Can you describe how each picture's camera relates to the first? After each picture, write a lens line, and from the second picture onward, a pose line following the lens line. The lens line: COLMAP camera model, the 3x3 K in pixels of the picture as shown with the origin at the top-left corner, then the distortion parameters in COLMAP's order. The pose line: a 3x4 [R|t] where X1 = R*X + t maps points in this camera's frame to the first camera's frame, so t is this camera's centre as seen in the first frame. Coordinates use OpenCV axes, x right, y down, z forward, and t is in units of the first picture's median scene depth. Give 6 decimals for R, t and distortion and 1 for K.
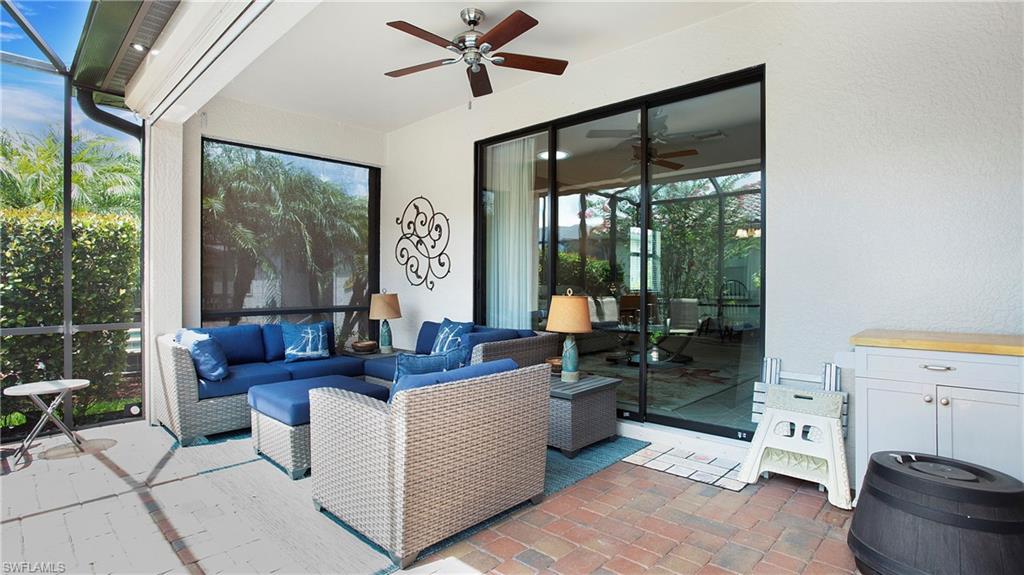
lens RADIAL K [[506.9, 0, 512.0], [0, 506.9, 287.5], [0, 0, 1]] dist [-0.042840, -0.000521]
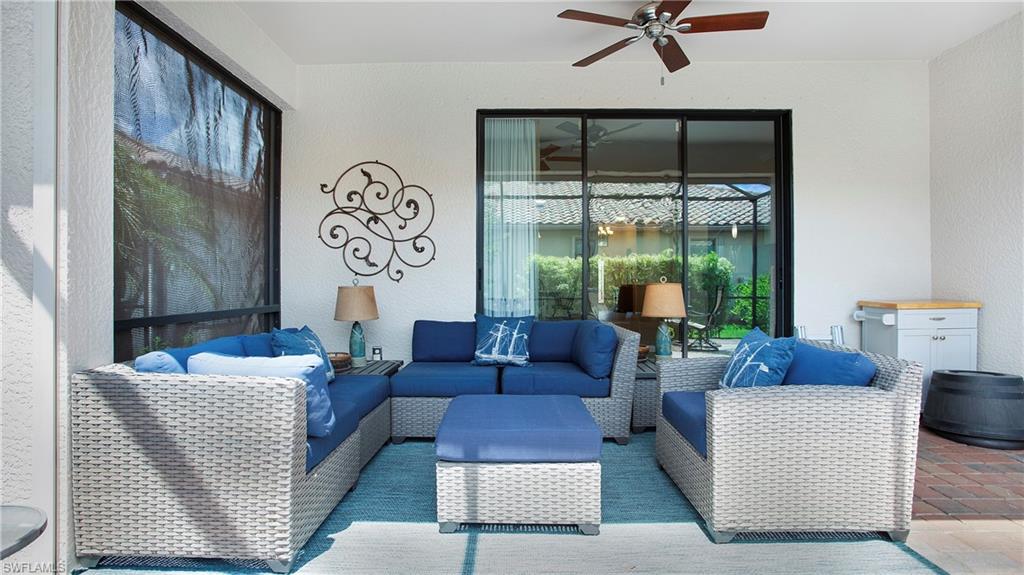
lens RADIAL K [[506.9, 0, 512.0], [0, 506.9, 287.5], [0, 0, 1]] dist [-0.042840, -0.000521]
pose [[0.741495, 0.002168, 0.670954, -0.553868], [0.006371, 0.999927, -0.010273, 0.023449], [-0.670928, 0.011892, 0.741427, 0.295083]]
